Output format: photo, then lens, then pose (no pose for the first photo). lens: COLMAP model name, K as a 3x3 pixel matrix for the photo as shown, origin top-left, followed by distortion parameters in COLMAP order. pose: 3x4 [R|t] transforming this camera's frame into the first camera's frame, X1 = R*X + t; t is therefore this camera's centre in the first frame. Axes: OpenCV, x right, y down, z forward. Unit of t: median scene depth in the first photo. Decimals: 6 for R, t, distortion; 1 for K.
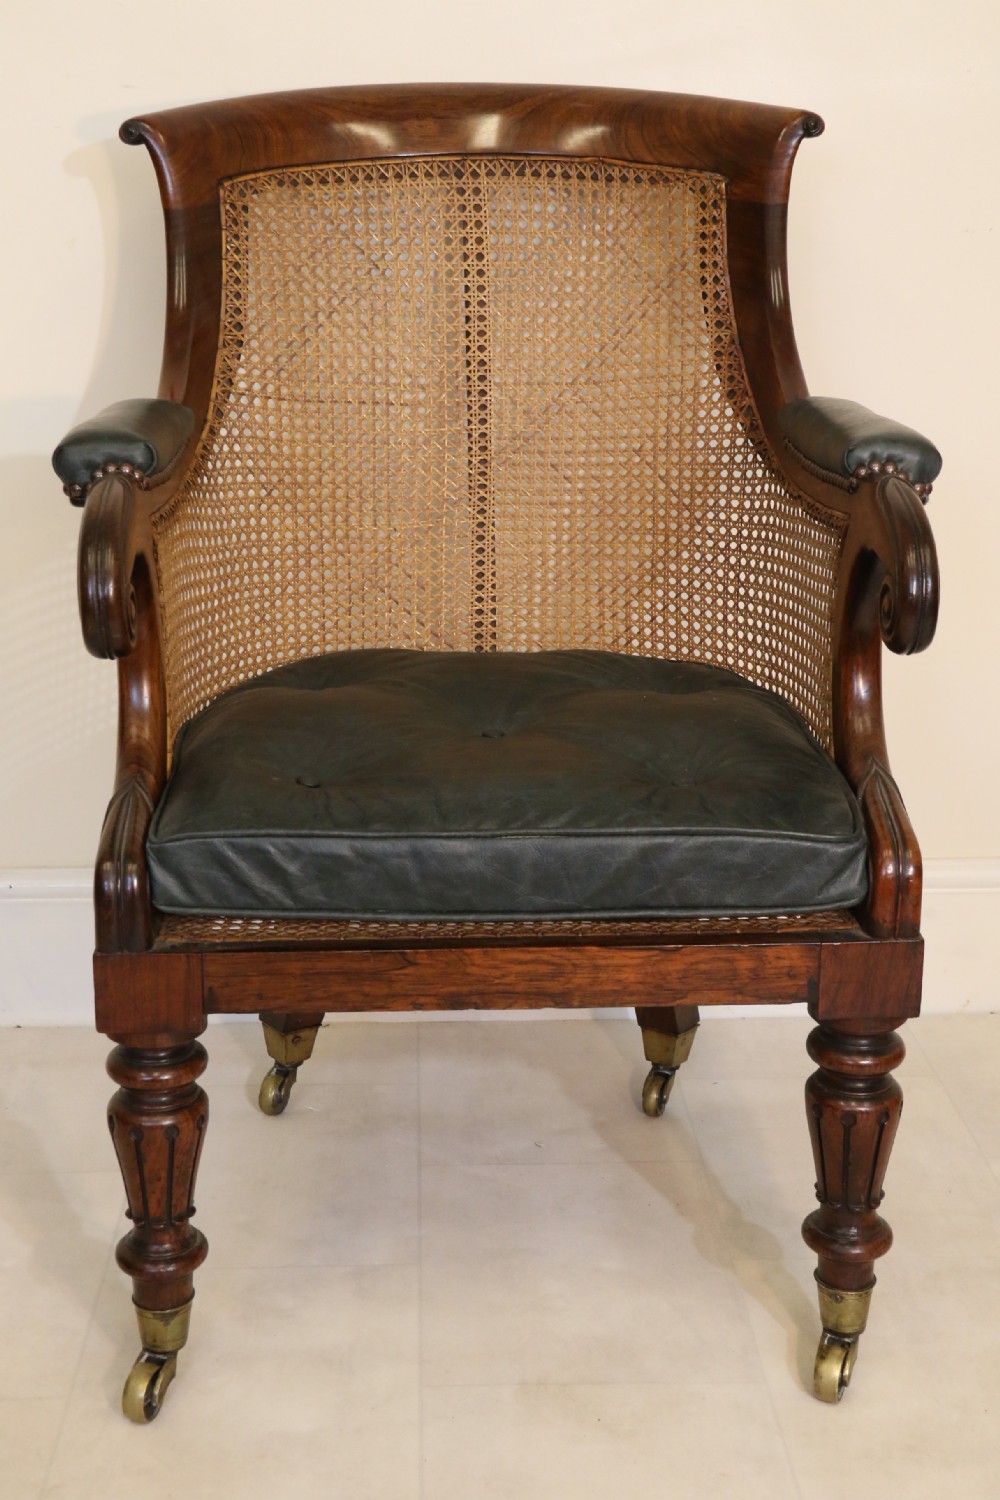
lens RADIAL K [[1792.6, 0, 500.7], [0, 1792.6, 736.3], [0, 0, 1]] dist [0.024123, 0.000000]
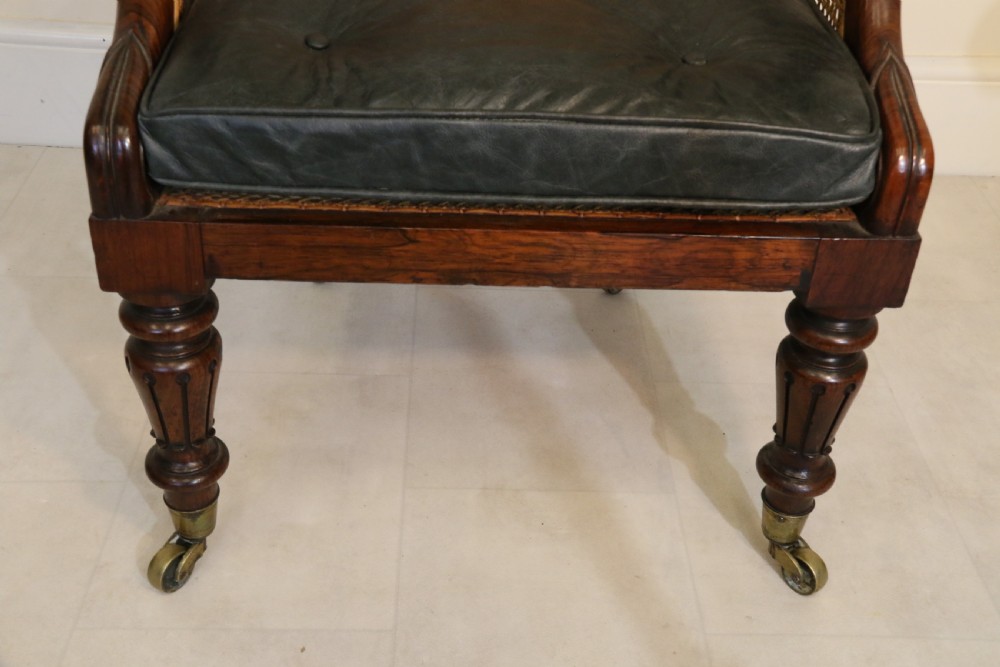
lens RADIAL K [[1146.8, 0, 514.0], [0, 1146.8, 310.5], [0, 0, 1]] dist [0.004945, 0.000000]
pose [[0.998775, 0.046045, 0.018102, -0.002837], [-0.049426, 0.944985, 0.323357, -0.045745], [-0.002218, -0.323856, 0.946104, 0.377811]]
